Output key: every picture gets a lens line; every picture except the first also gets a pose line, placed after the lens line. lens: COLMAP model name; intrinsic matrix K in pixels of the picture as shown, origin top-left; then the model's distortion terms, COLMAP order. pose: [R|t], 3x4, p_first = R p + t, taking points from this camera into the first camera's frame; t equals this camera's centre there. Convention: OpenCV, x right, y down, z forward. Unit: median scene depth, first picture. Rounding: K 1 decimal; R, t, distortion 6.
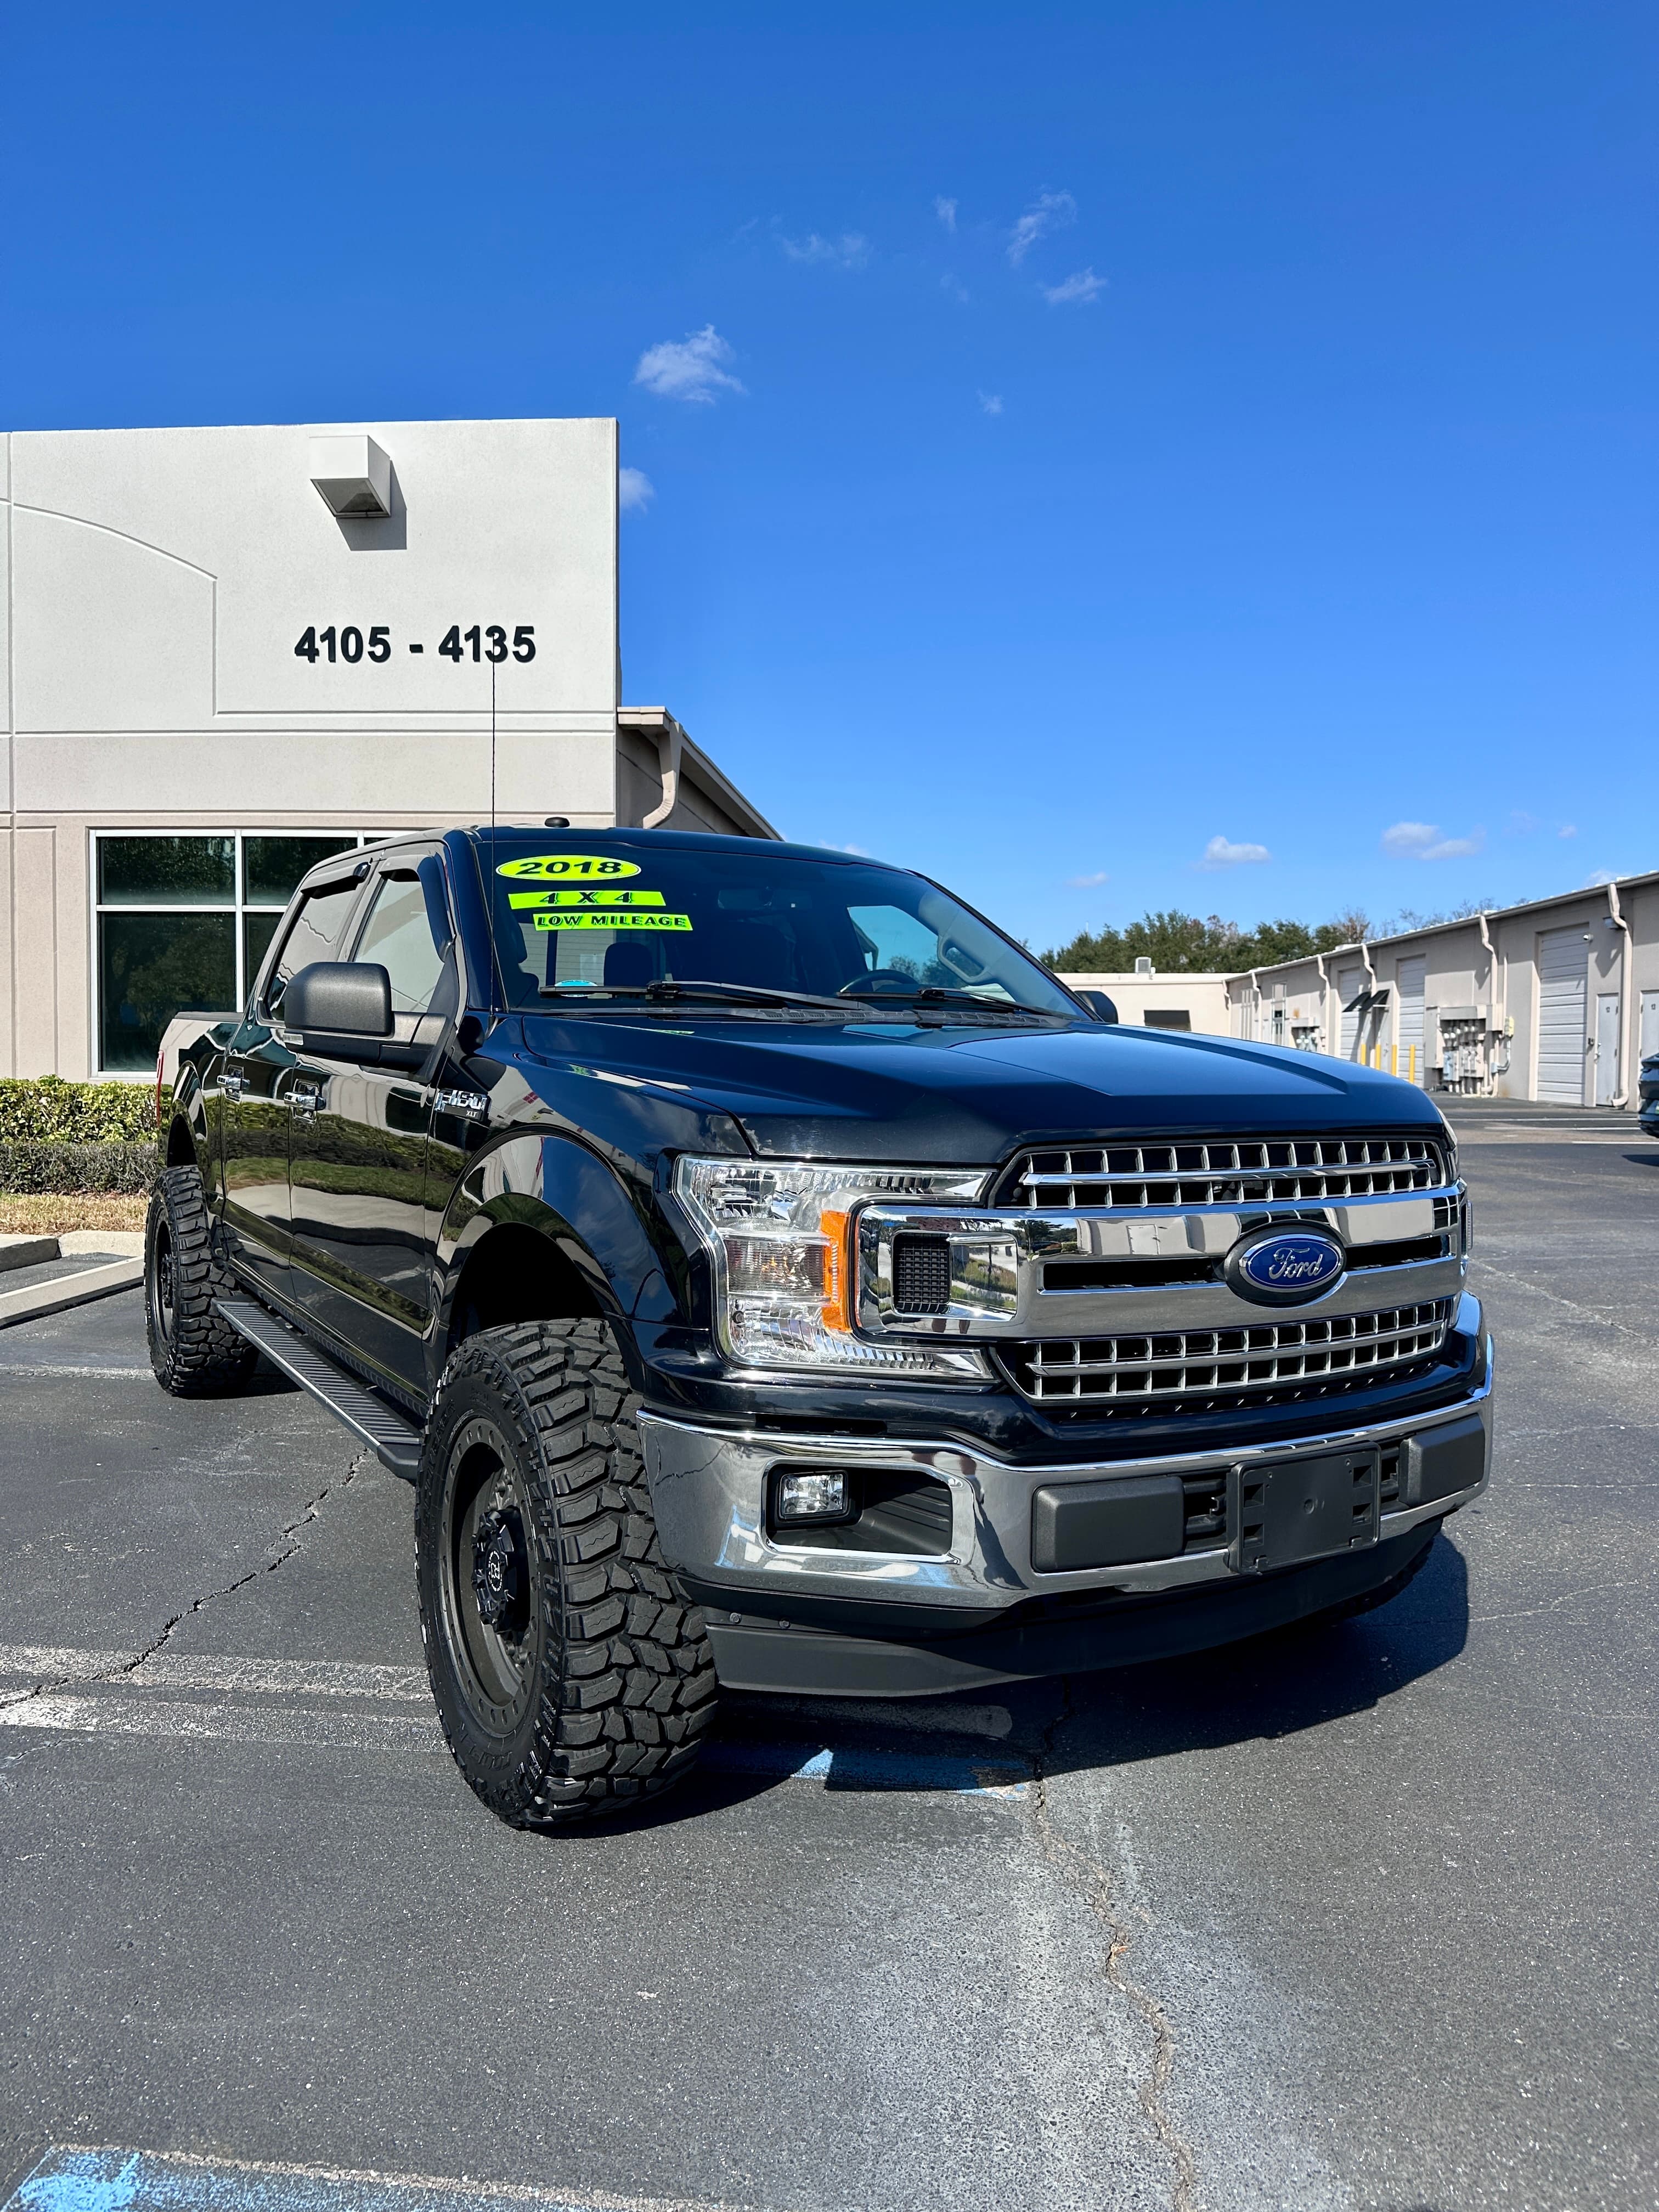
lens RADIAL K [[1564.3, 0, 829.5], [0, 1564.3, 1106.0], [0, 0, 1]] dist [-0.002696, -0.010659]
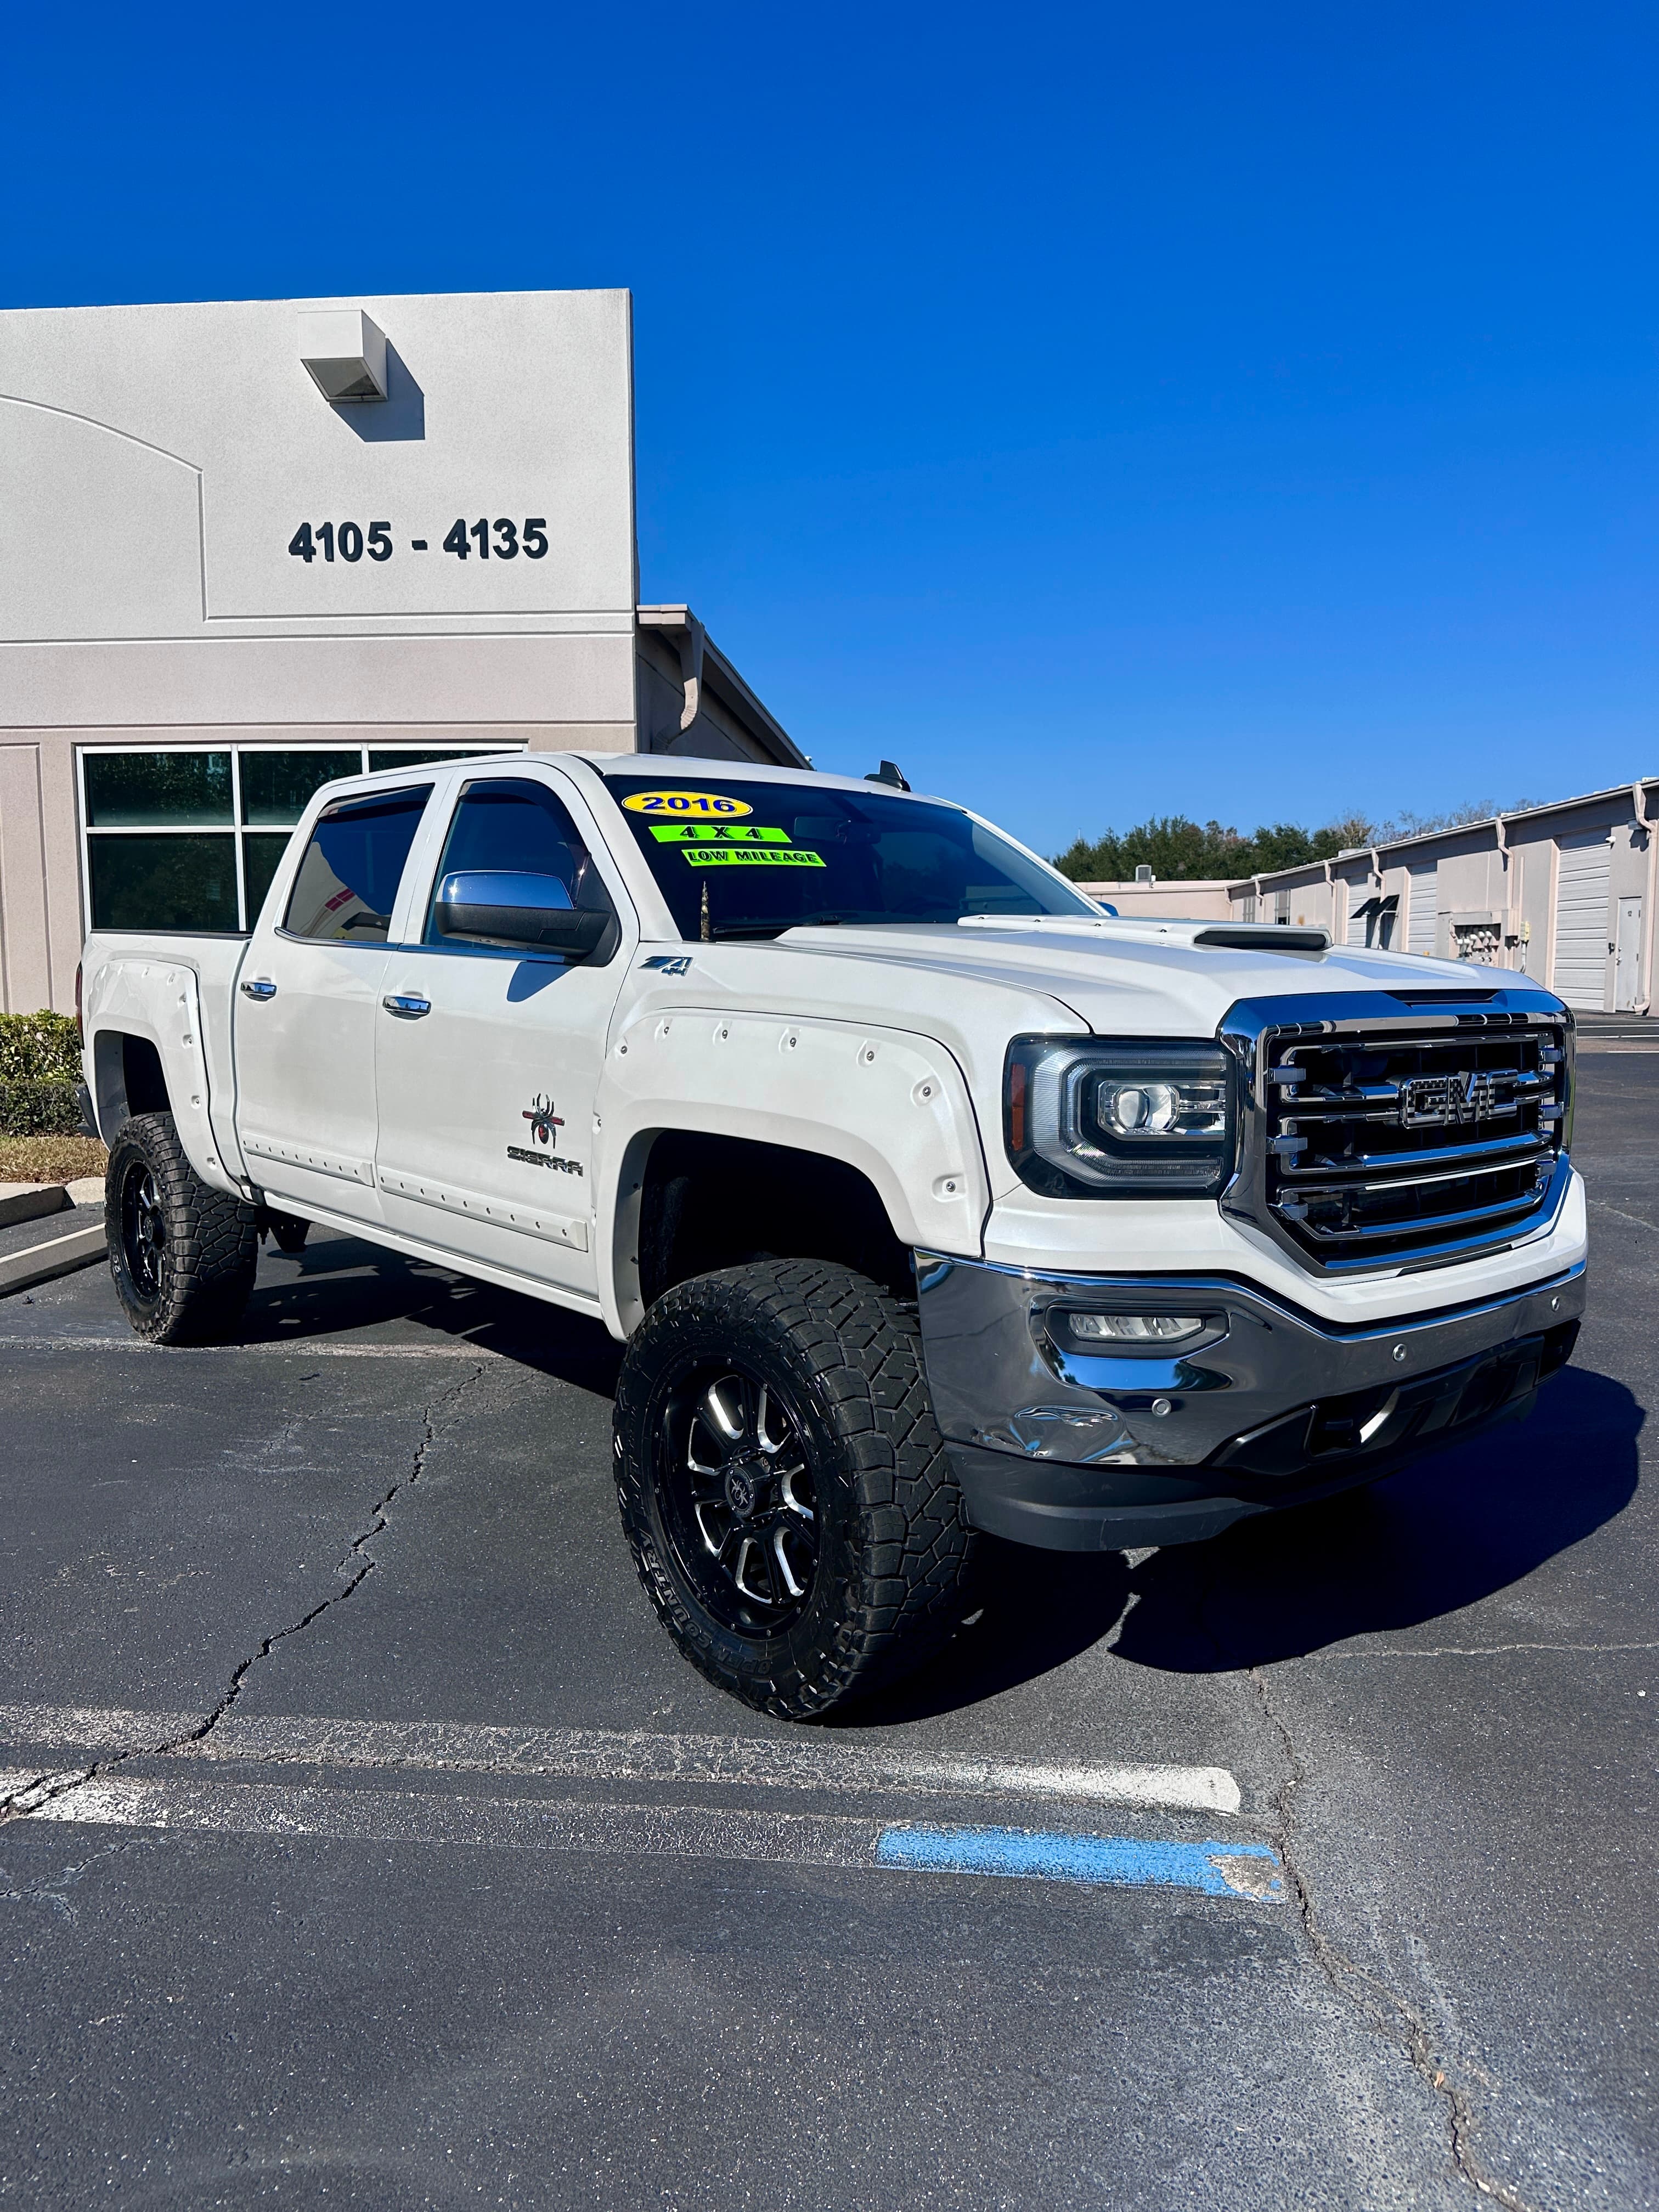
lens RADIAL K [[1560.4, 0, 836.7], [0, 1560.4, 1120.1], [0, 0, 1]] dist [-0.000924, -0.013315]
pose [[0.999858, -0.014012, 0.009339, -0.029339], [0.013367, 0.997739, 0.065864, -0.008491], [-0.010241, -0.065729, 0.997785, 0.047894]]
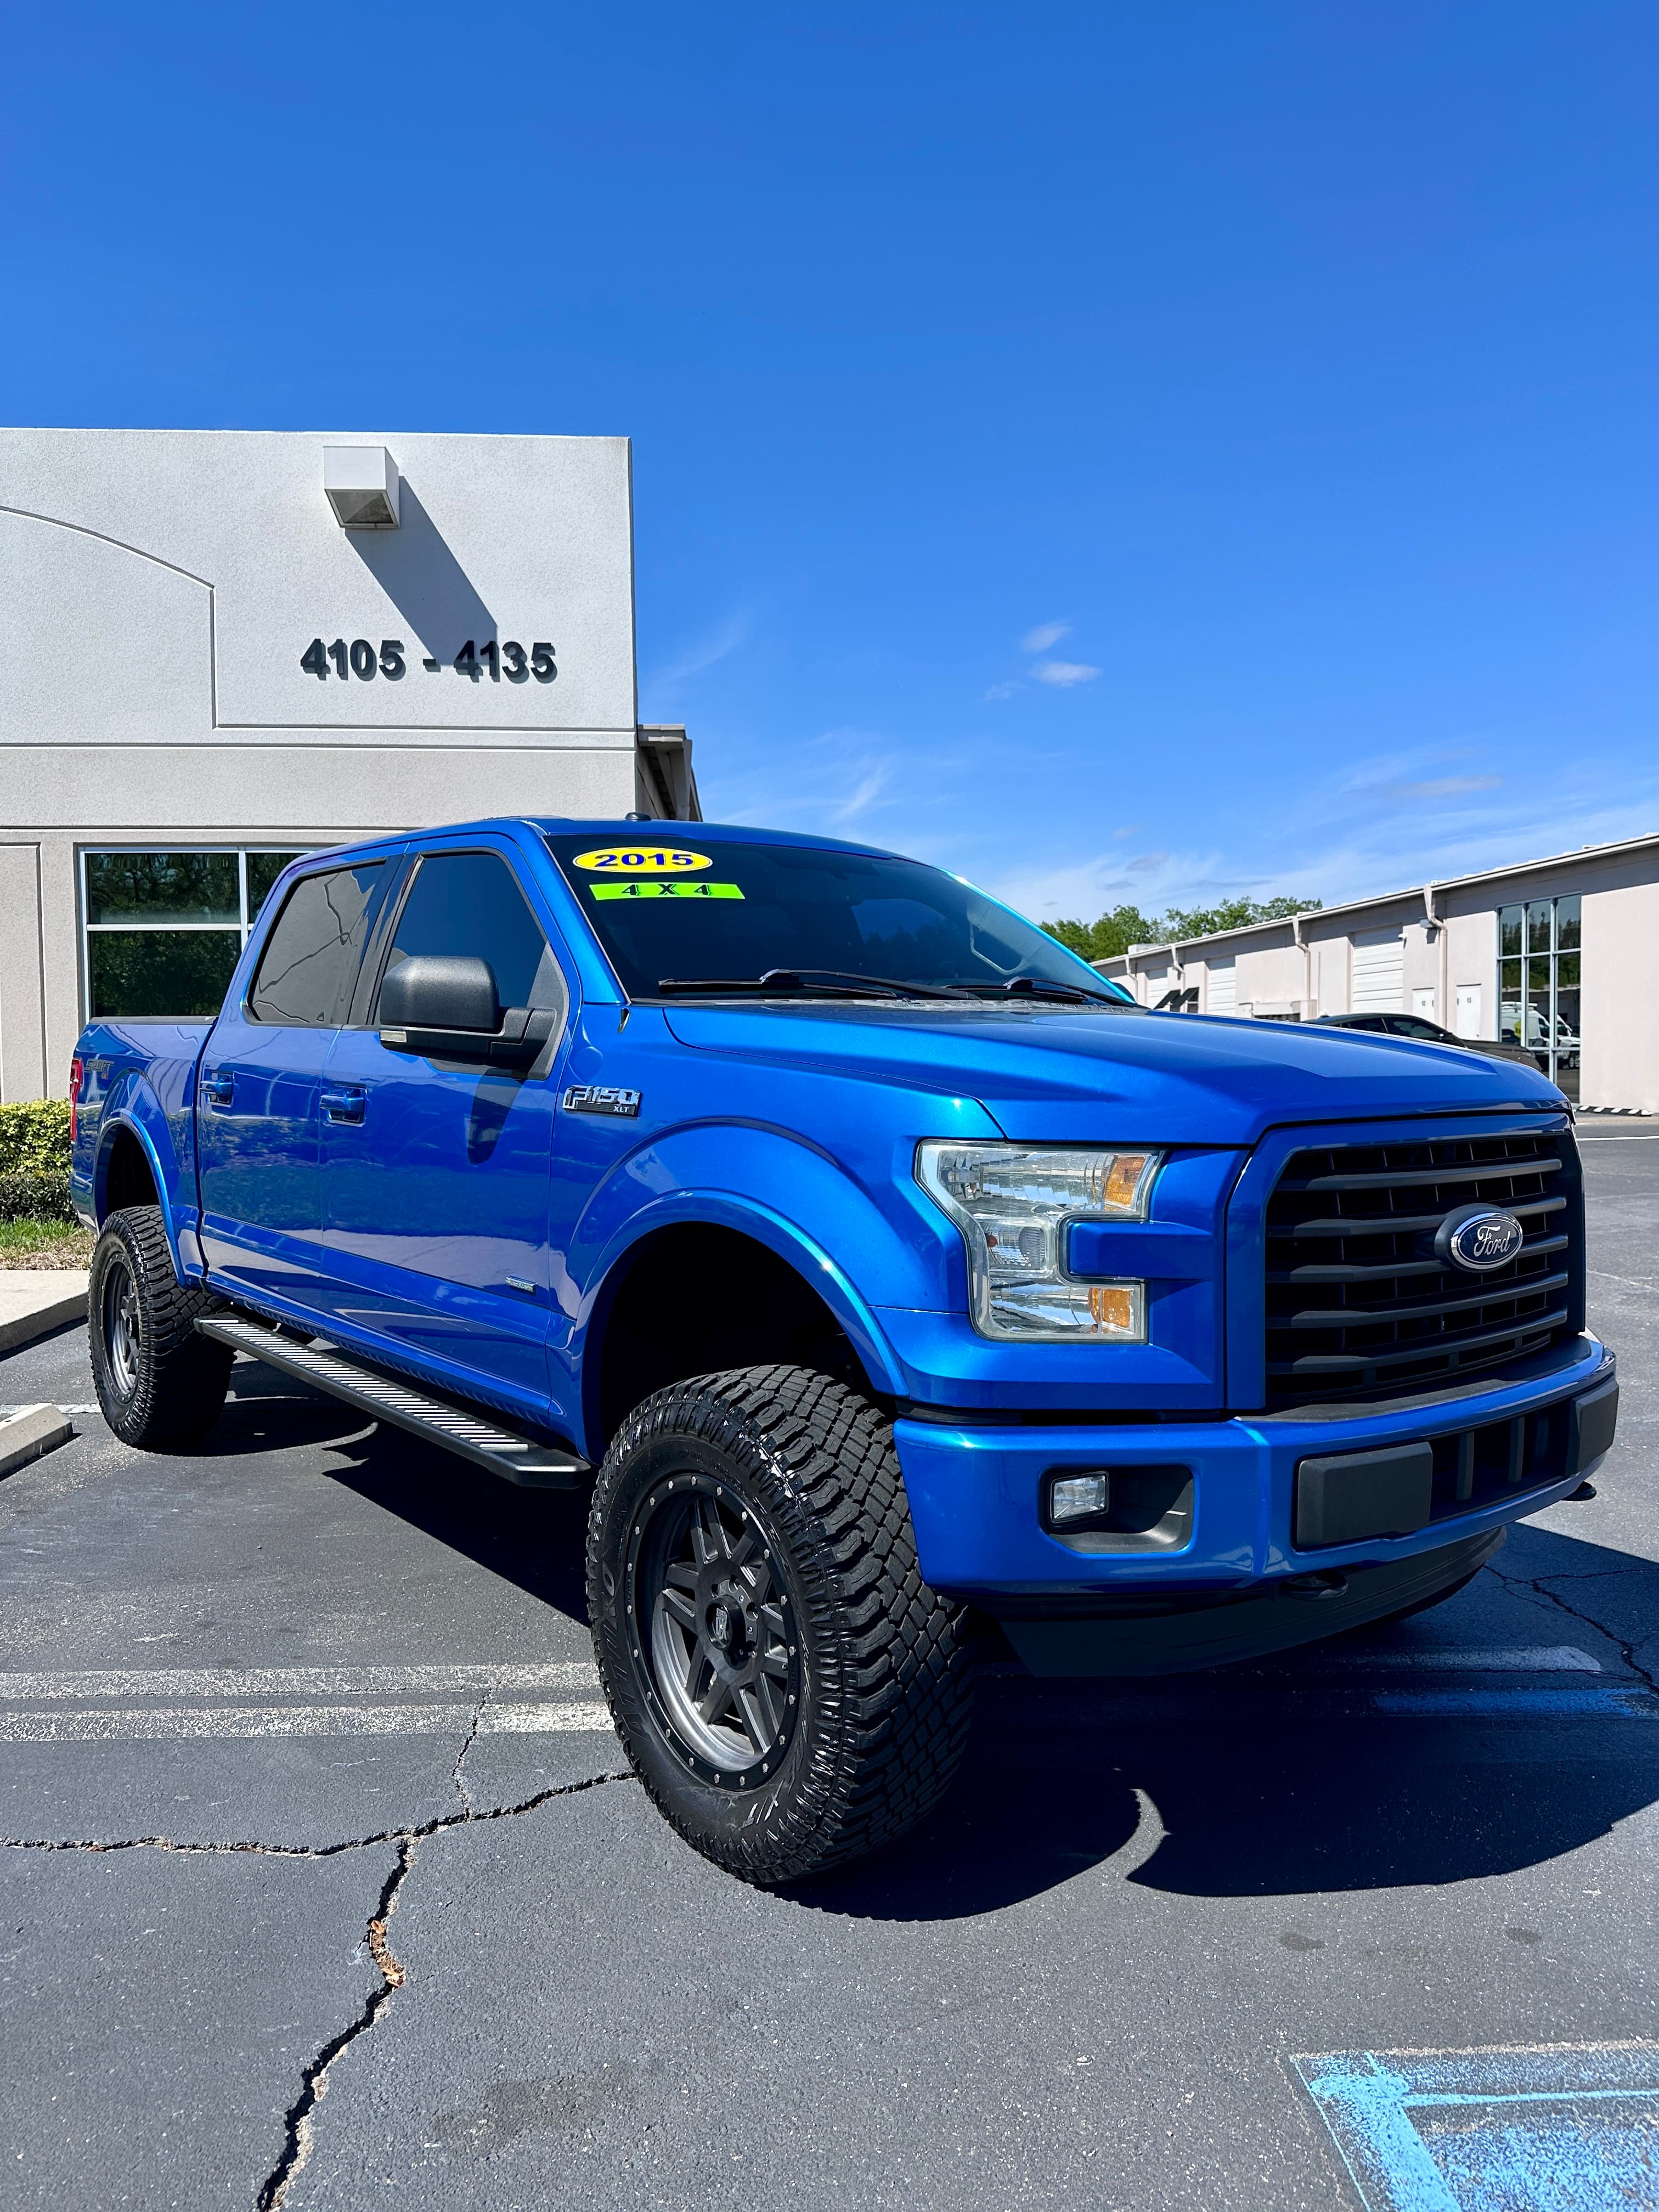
lens RADIAL K [[1549.6, 0, 829.5], [0, 1549.6, 1106.0], [0, 0, 1]] dist [0.037202, -0.063334]
pose [[0.989456, -0.024914, 0.142675, -0.163054], [0.024992, 0.999687, 0.001249, -0.006977], [-0.142662, 0.002330, 0.989769, -0.014614]]
